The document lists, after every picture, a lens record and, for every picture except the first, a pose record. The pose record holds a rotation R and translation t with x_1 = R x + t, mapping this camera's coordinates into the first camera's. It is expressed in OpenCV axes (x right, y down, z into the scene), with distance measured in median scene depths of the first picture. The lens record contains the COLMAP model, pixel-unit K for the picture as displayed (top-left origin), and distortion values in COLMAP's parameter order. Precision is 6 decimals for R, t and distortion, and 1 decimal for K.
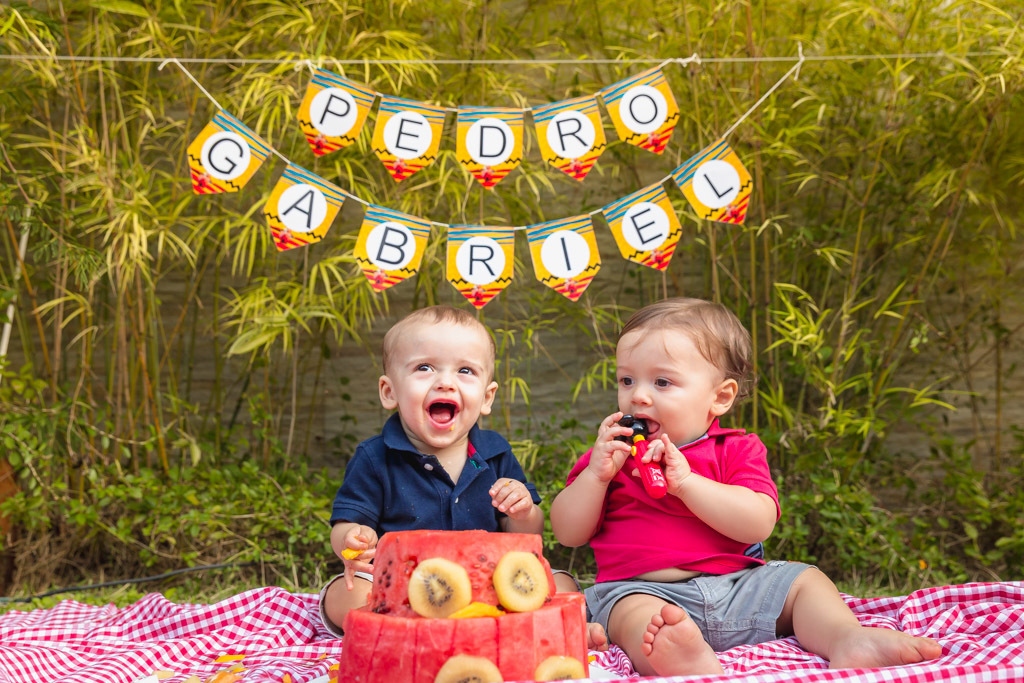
lens RADIAL K [[1106.5, 0, 512.0], [0, 1106.5, 341.5], [0, 0, 1]] dist [0.017338, 0.011178]
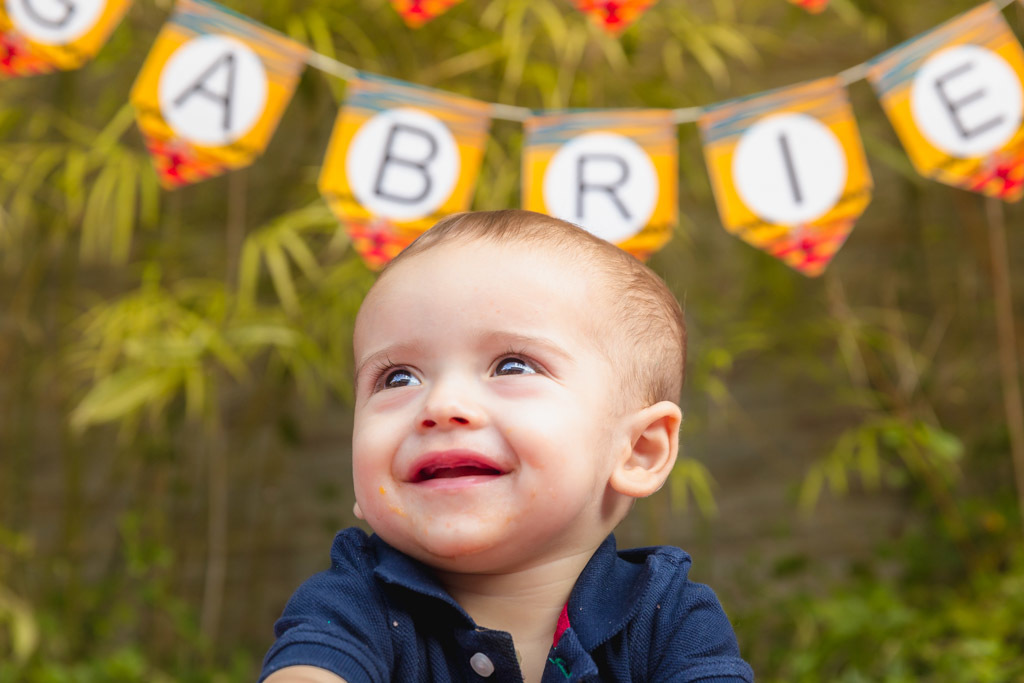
lens RADIAL K [[1900.2, 0, 512.0], [0, 1900.2, 341.5], [0, 0, 1]] dist [-0.116440, -0.203654]
pose [[0.996992, -0.023764, -0.073776, -0.008816], [0.018939, 0.997678, -0.065416, 0.037728], [0.075159, 0.063822, 0.995127, 0.230190]]
